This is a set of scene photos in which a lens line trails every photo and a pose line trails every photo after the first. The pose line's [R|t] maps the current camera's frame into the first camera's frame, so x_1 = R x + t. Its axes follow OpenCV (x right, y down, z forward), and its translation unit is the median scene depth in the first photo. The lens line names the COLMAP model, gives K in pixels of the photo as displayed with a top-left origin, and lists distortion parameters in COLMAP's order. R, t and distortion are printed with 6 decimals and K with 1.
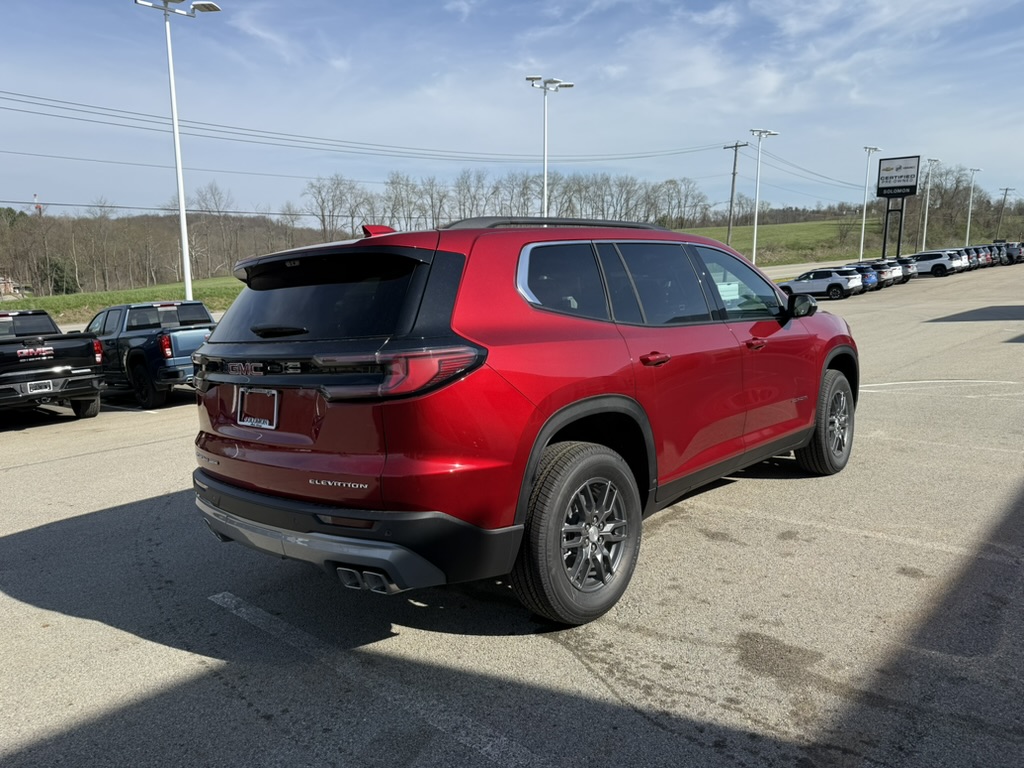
lens RADIAL K [[704.5, 0, 488.8], [0, 704.5, 386.8], [0, 0, 1]] dist [0.004069, -0.003481]
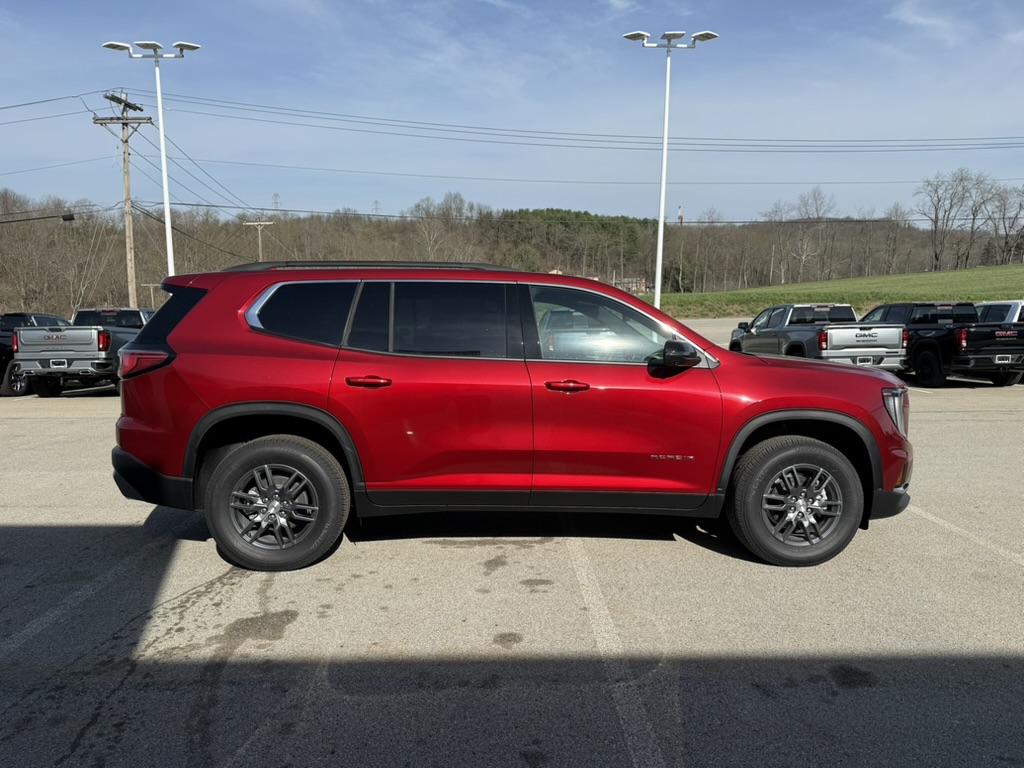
lens RADIAL K [[691.2, 0, 512.0], [0, 691.2, 384.0], [0, 0, 1]] dist [0.001546, -0.004550]
pose [[0.733015, 0.125813, -0.668476, 1.417092], [-0.130050, 0.990539, 0.043823, -0.140484], [0.667665, 0.054813, 0.742442, 0.358037]]
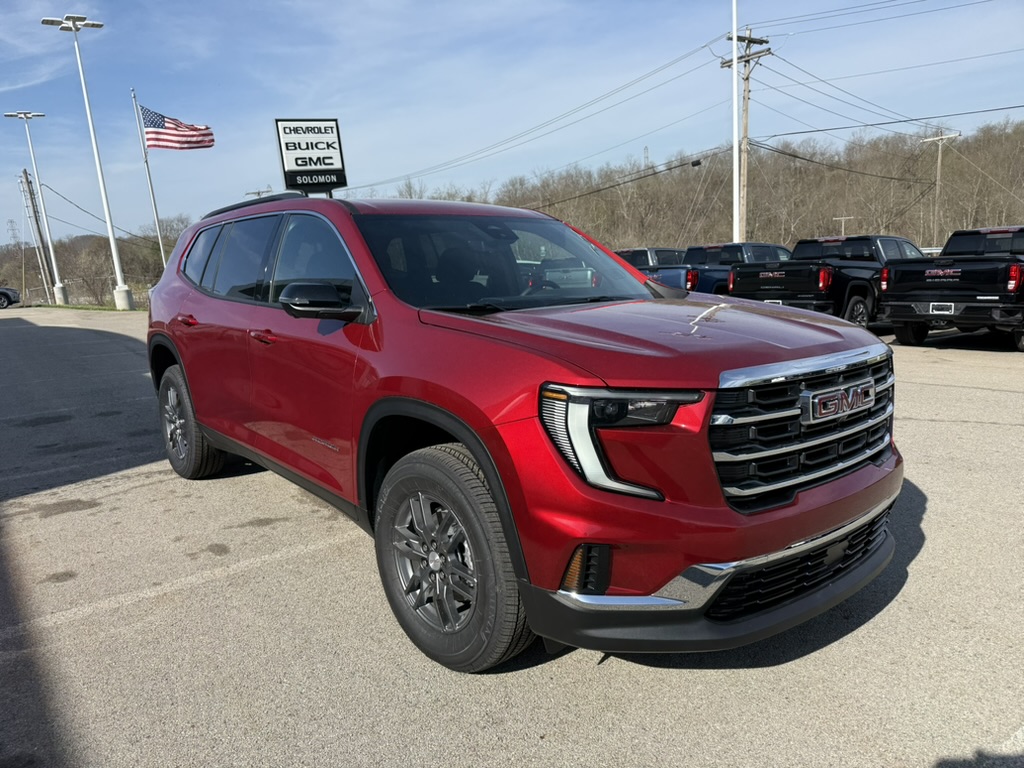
lens RADIAL K [[713.6, 0, 512.0], [0, 713.6, 384.0], [0, 0, 1]] dist [-0.004068, -0.005168]
pose [[-0.100052, 0.228504, -0.968388, 1.715850], [-0.086514, 0.967588, 0.237254, -0.338245], [0.991214, 0.107517, -0.077040, 2.000299]]
